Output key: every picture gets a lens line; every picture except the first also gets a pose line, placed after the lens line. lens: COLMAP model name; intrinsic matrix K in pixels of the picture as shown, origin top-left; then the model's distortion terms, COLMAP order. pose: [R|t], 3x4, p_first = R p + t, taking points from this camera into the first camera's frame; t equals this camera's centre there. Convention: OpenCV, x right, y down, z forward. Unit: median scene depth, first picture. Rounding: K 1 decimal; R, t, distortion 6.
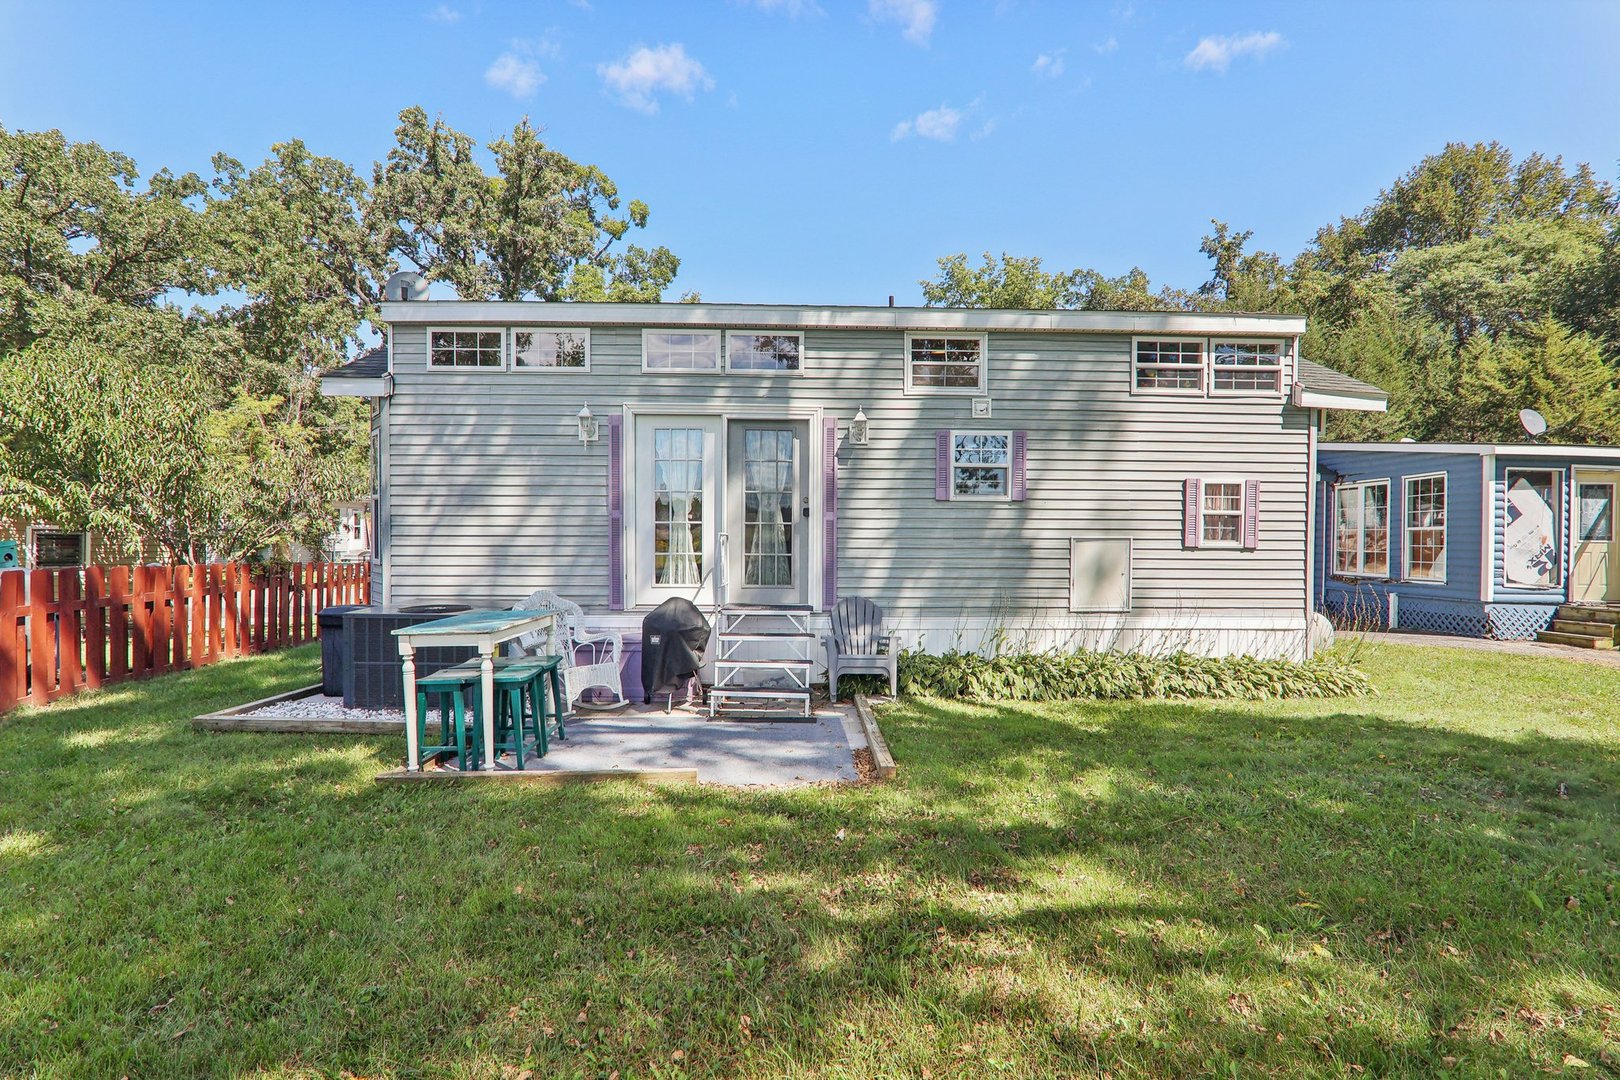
lens RADIAL K [[767.1, 0, 803.4], [0, 767.1, 537.0], [0, 0, 1]] dist [-0.016424, 0.000382]
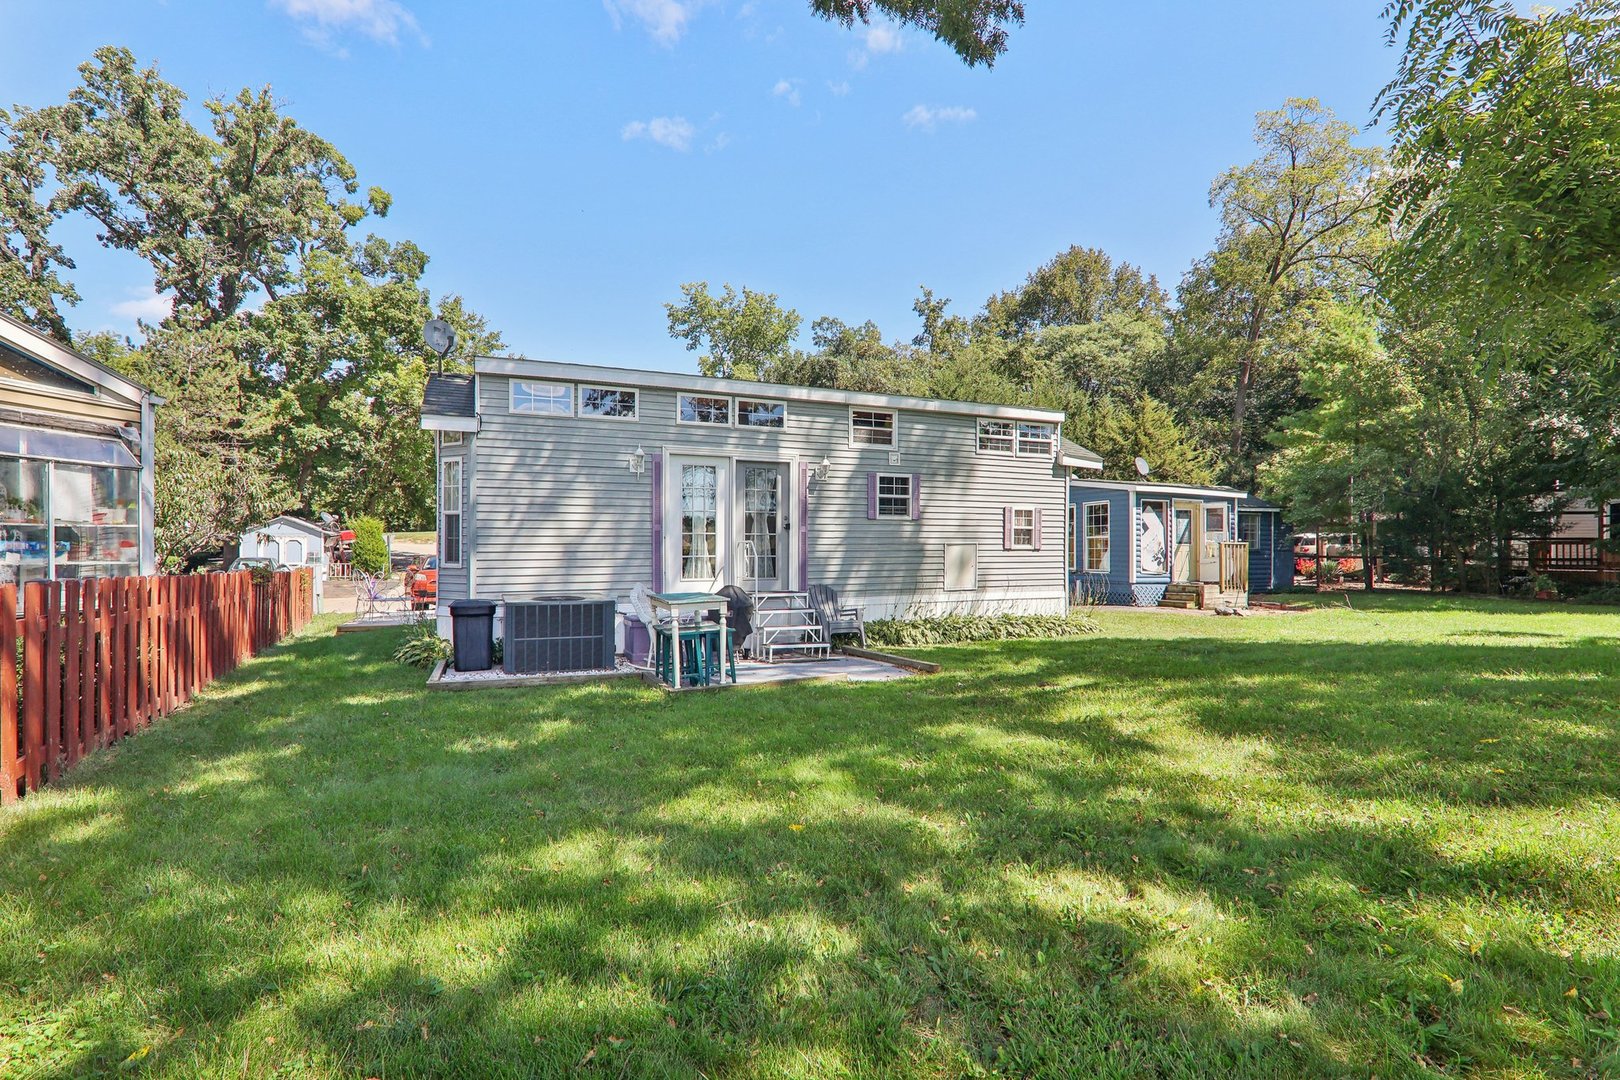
lens RADIAL K [[767.1, 0, 817.1], [0, 767.1, 533.2], [0, 0, 1]] dist [-0.016424, 0.000382]
pose [[0.922639, 0.000553, 0.385665, -0.367683], [0.006275, 0.999845, -0.016446, 0.003223], [-0.385614, 0.017594, 0.922492, -0.257194]]
